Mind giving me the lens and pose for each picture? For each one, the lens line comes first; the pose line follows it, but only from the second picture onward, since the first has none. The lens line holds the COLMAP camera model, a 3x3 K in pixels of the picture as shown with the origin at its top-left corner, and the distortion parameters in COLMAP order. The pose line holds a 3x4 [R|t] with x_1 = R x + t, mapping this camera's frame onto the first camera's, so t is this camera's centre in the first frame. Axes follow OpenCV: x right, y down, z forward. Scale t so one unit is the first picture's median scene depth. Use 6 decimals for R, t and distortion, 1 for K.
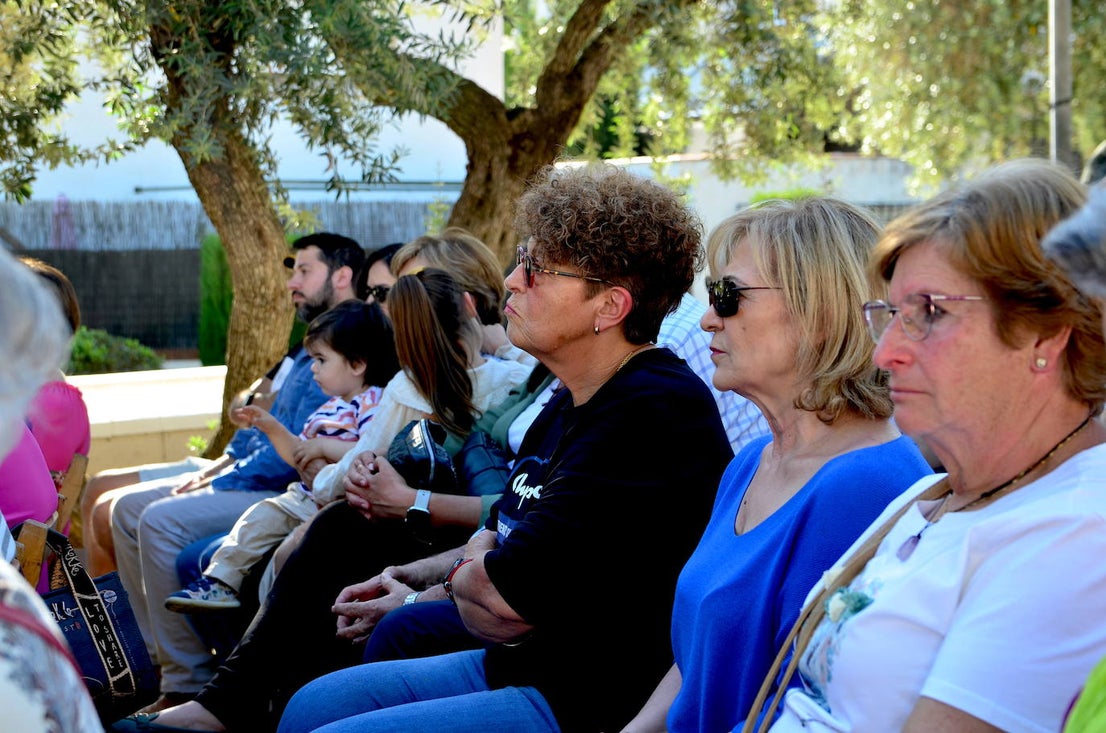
lens RADIAL K [[1143.0, 0, 558.7], [0, 1143.0, 395.3], [0, 0, 1]] dist [-0.092685, 0.183815]
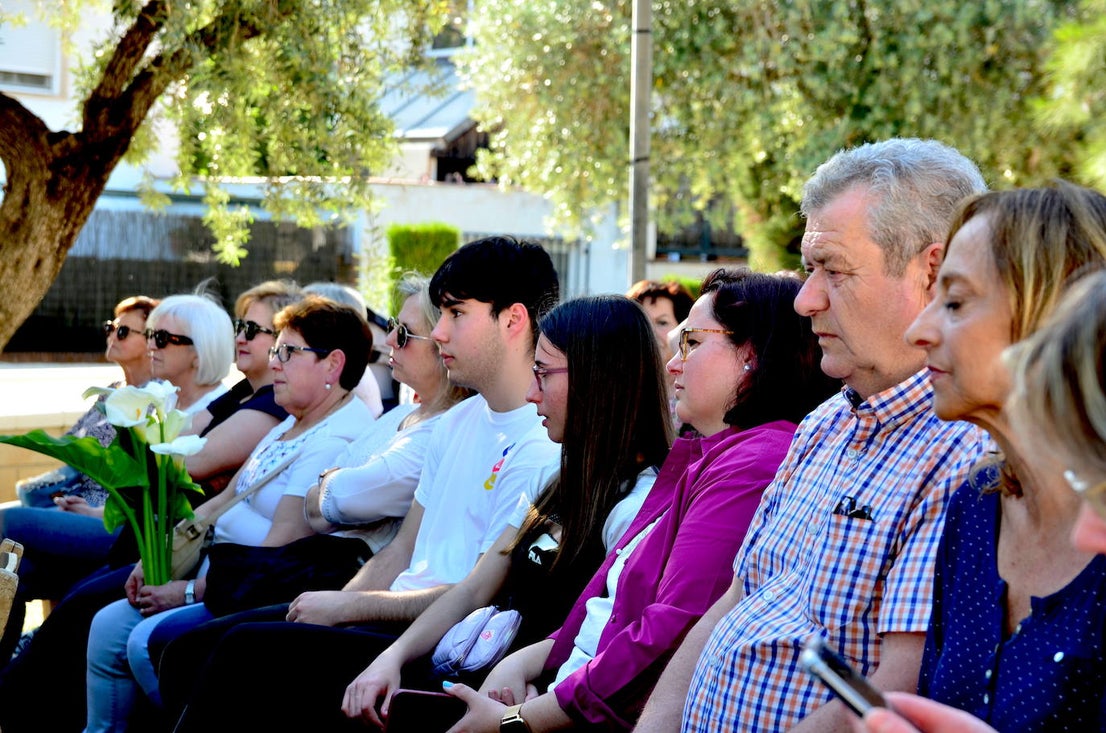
lens RADIAL K [[1143.0, 0, 558.7], [0, 1143.0, 395.3], [0, 0, 1]] dist [-0.092685, 0.183815]
pose [[0.992617, 0.049289, 0.110827, 0.291365], [-0.049814, 0.998757, 0.001970, -0.049871], [-0.110592, -0.007476, 0.993838, -0.011549]]
